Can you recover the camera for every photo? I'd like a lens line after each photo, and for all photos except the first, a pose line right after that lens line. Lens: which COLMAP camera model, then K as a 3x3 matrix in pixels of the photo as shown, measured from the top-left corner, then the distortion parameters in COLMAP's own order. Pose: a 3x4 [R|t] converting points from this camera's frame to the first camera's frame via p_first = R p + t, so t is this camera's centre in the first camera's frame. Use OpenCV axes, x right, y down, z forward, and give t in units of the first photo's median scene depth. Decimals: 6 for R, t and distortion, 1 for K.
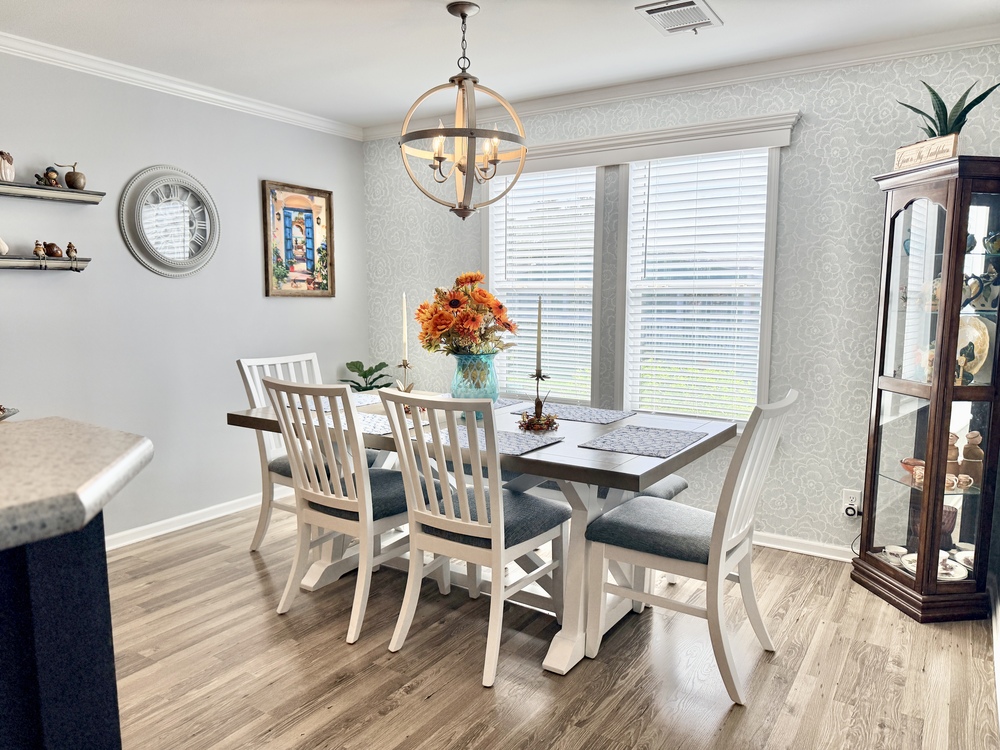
lens RADIAL K [[704.5, 0, 503.2], [0, 704.5, 378.5], [0, 0, 1]] dist [0.021396, -0.016275]
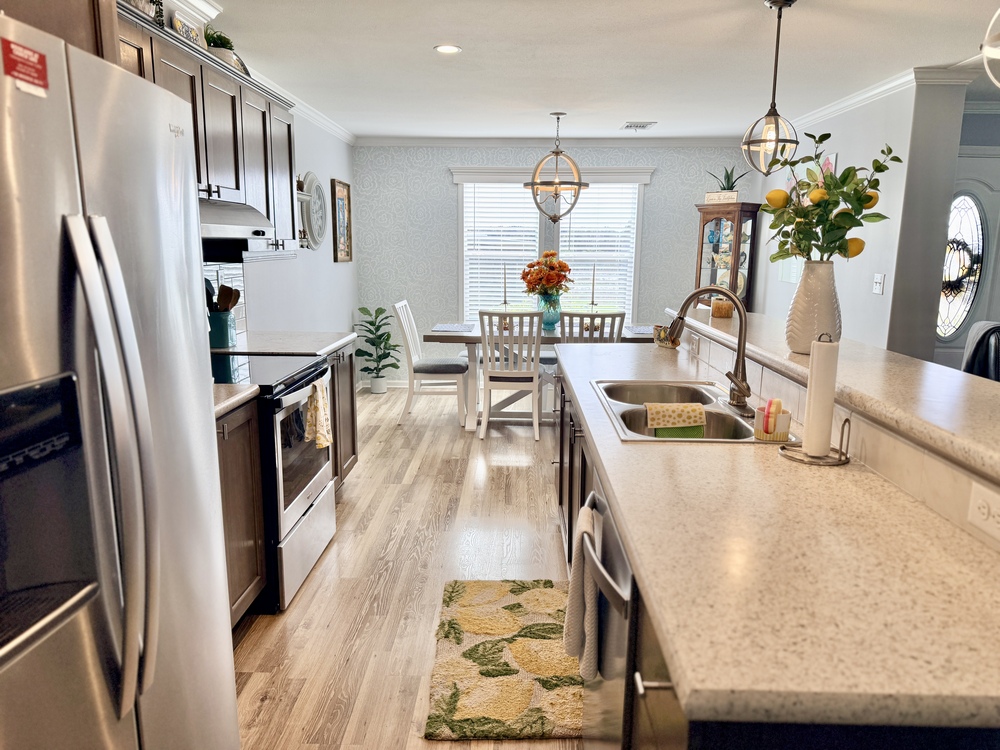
lens RADIAL K [[704.5, 0, 498.2], [0, 704.5, 373.5], [0, 0, 1]] dist [0.021396, -0.016275]
pose [[0.855162, -0.088479, 0.510754, -0.799741], [0.057967, 0.995468, 0.075393, 0.018553], [-0.515110, -0.034866, 0.856415, -0.382106]]
